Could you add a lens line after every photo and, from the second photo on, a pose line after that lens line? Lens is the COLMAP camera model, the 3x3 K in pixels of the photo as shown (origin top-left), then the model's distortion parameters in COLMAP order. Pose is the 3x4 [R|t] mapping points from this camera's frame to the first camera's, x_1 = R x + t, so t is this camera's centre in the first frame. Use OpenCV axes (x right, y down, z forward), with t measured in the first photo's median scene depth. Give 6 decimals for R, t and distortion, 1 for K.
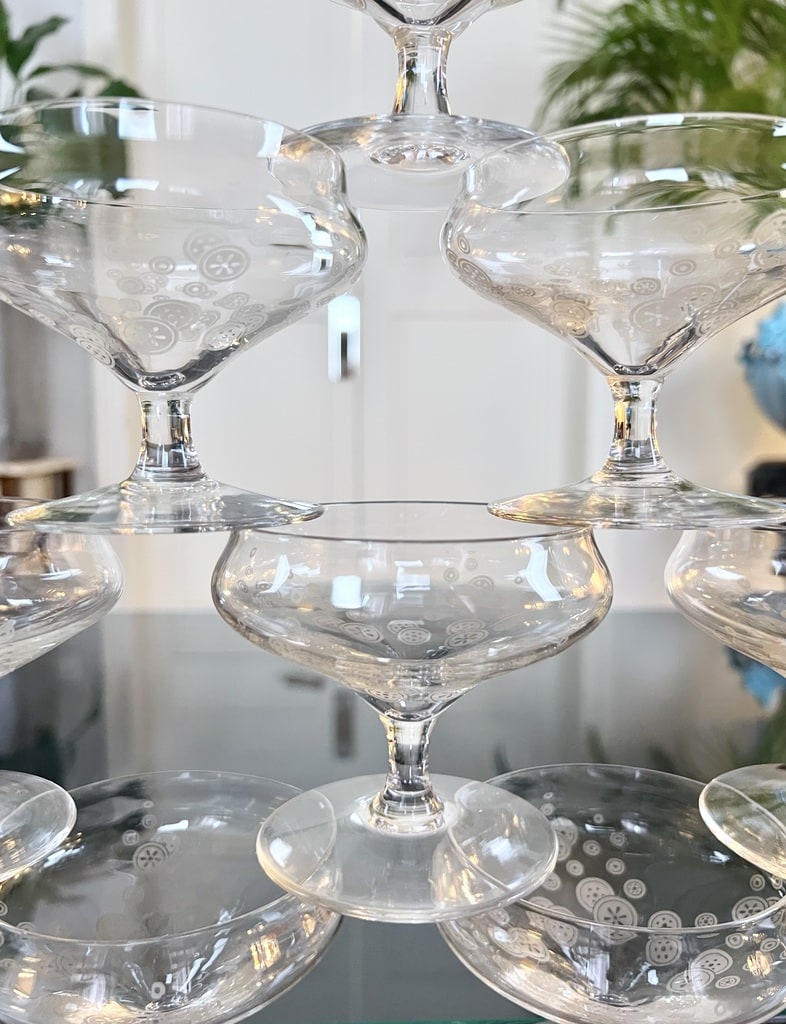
lens RADIAL K [[792.8, 0, 393.0], [0, 792.8, 512.0], [0, 0, 1]] dist [-0.004620, -0.002088]
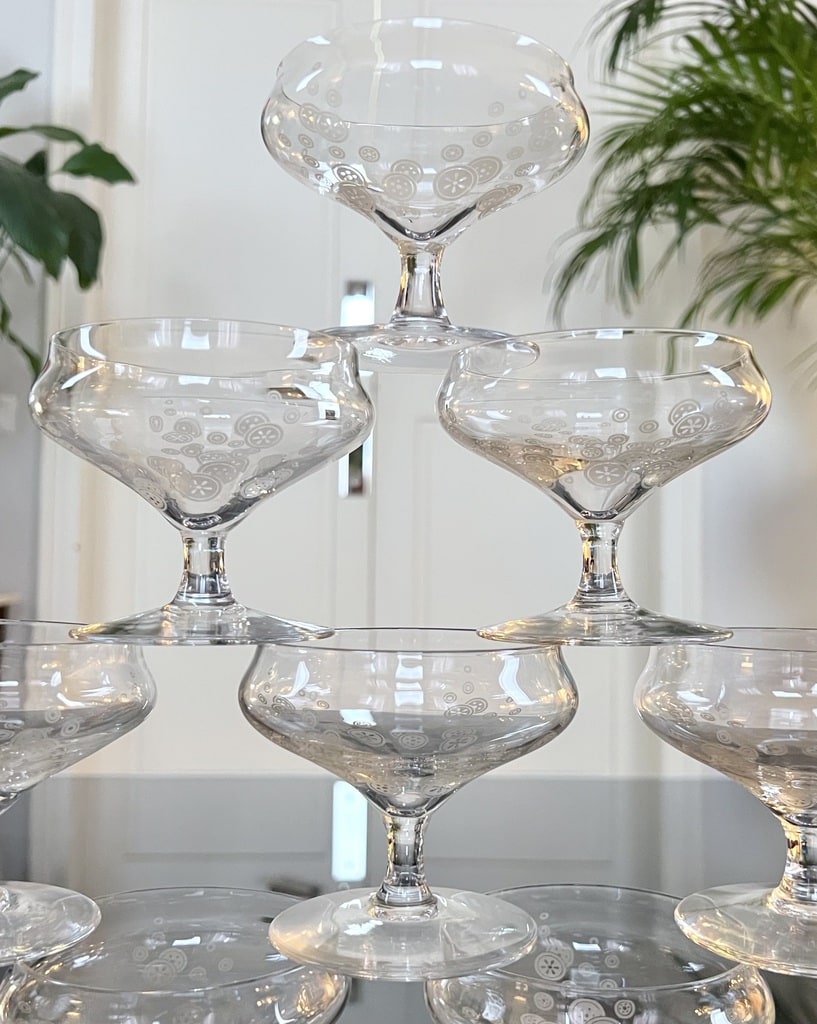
lens RADIAL K [[1060.5, 0, 419.0], [0, 1060.5, 513.7], [0, 0, 1]] dist [0.007104, 0.017490]
pose [[0.999968, 0.007947, -0.000204, 0.037025], [-0.007894, 0.989565, -0.143869, 0.050804], [-0.000941, 0.143866, 0.989597, -0.580888]]
